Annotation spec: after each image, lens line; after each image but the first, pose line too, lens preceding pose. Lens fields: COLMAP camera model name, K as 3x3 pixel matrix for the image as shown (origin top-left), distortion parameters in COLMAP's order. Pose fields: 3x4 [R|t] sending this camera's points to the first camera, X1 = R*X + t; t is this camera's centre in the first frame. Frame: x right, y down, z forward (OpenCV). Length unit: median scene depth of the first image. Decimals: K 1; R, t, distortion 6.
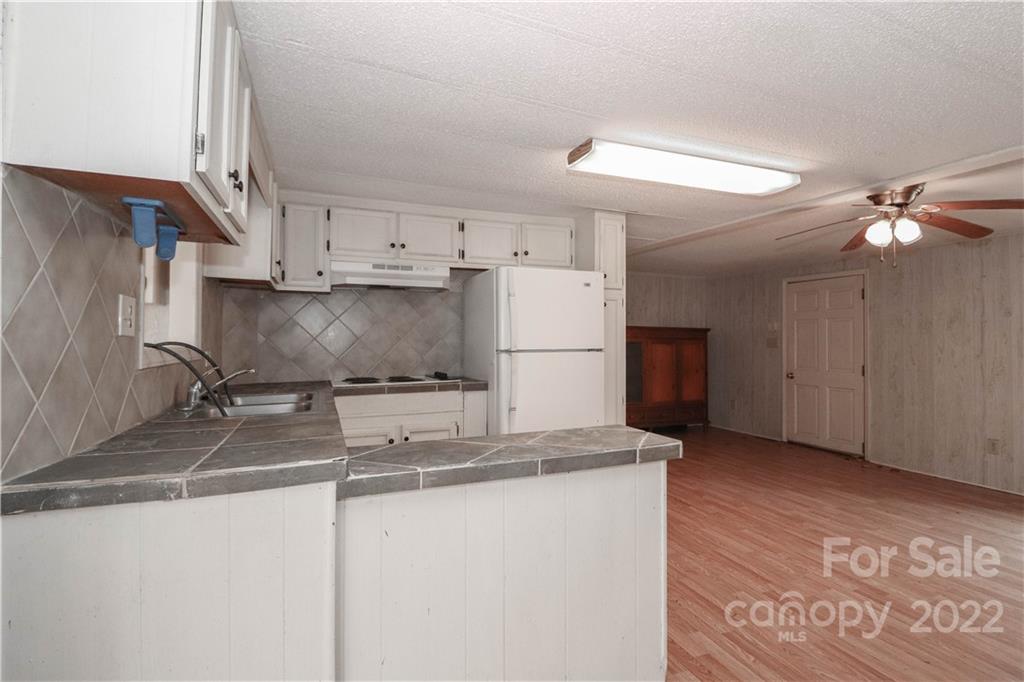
lens RADIAL K [[488.0, 0, 537.1], [0, 488.0, 335.8], [0, 0, 1]] dist [-0.000207, -0.000757]
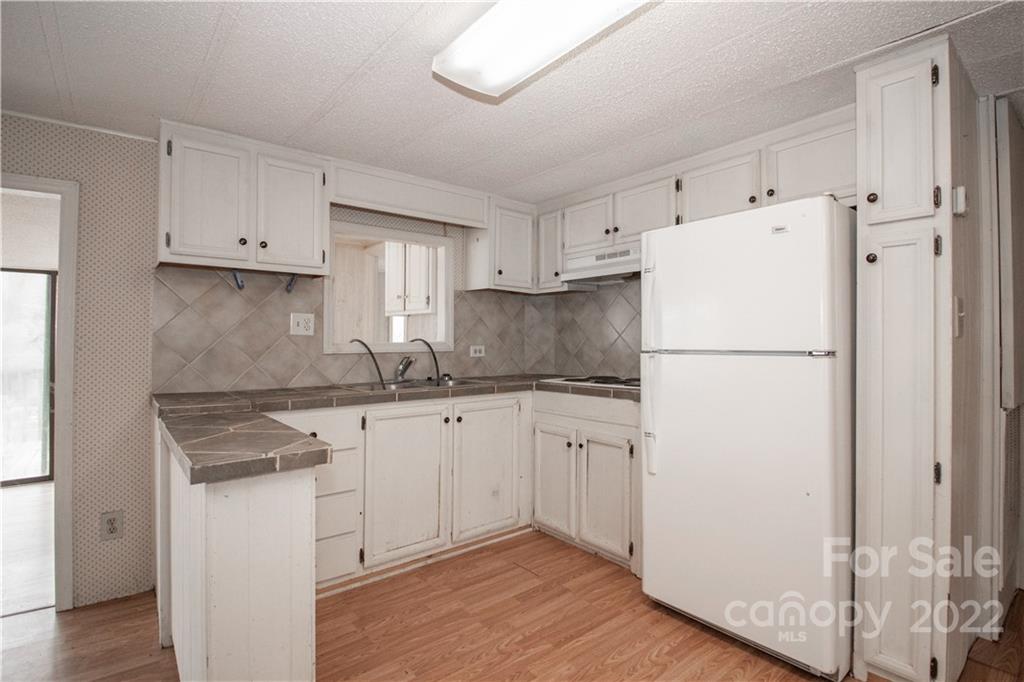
lens RADIAL K [[498.0, 0, 508.9], [0, 498.0, 331.8], [0, 0, 1]] dist [-0.000008, -0.000305]
pose [[0.275219, -0.014393, -0.961274, 0.373538], [0.009975, 0.999877, -0.012115, 0.006645], [0.961330, -0.006254, 0.275328, 0.394885]]
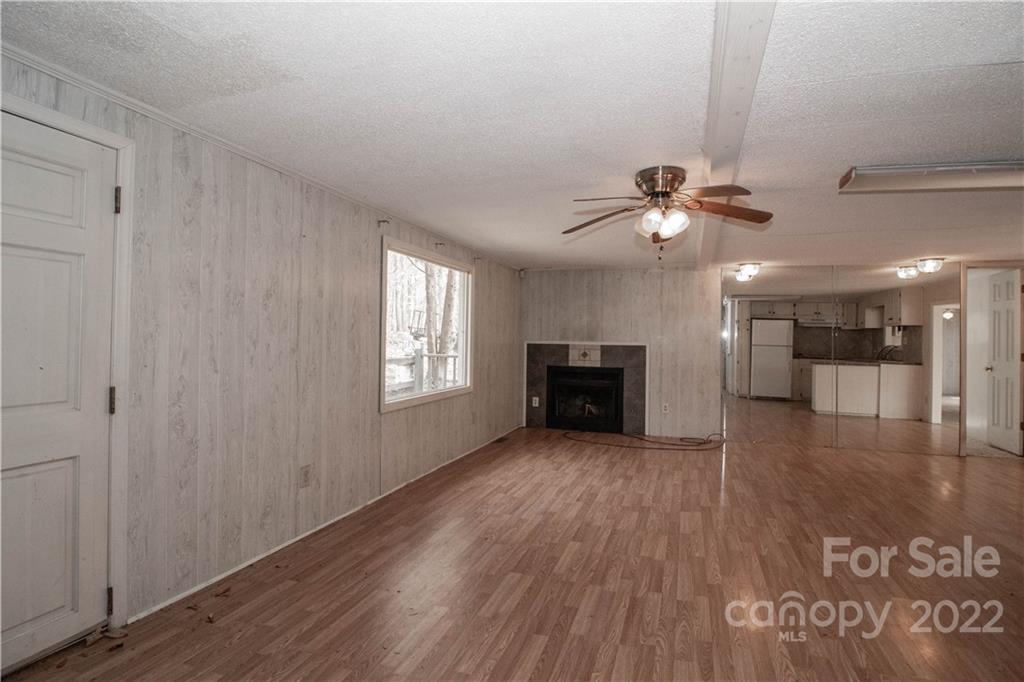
lens RADIAL K [[529.2, 0, 516.2], [0, 529.2, 335.5], [0, 0, 1]] dist [-0.002324, -0.000752]
pose [[-0.758677, -0.015768, 0.651276, 0.176459], [-0.031513, 0.999425, -0.012512, 0.017939], [-0.650705, -0.030016, -0.758737, 1.235538]]
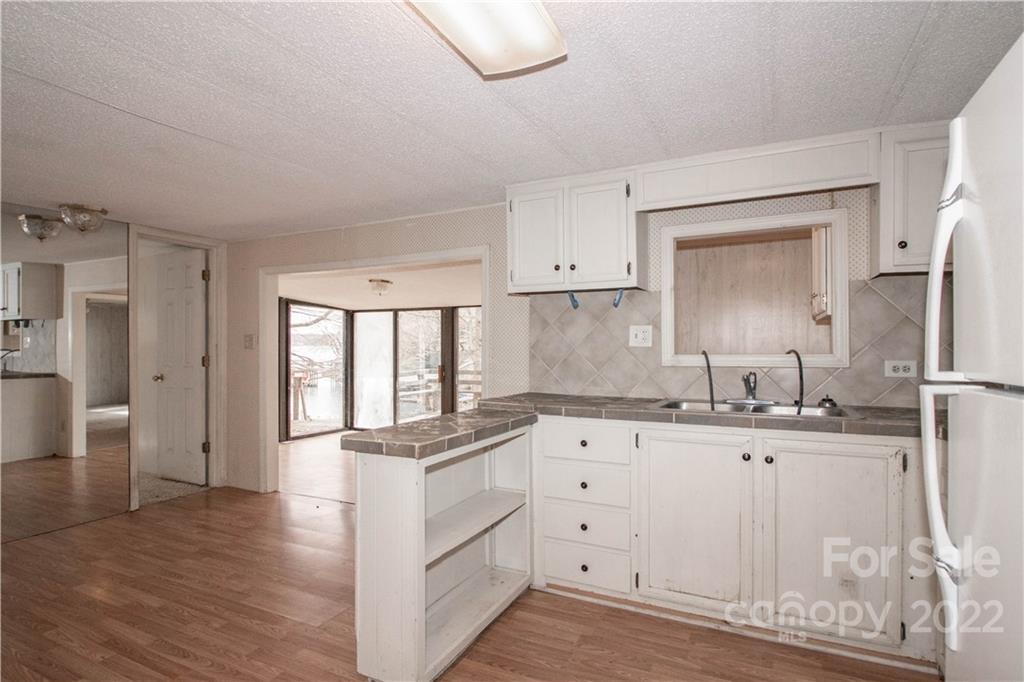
lens RADIAL K [[498.7, 0, 536.3], [0, 498.7, 344.2], [0, 0, 1]] dist [-0.012353, -0.000654]
pose [[-0.737793, -0.004769, -0.675010, 0.236716], [0.009067, 0.999815, -0.016974, 0.006986], [0.674966, -0.018643, -0.737613, 0.680235]]
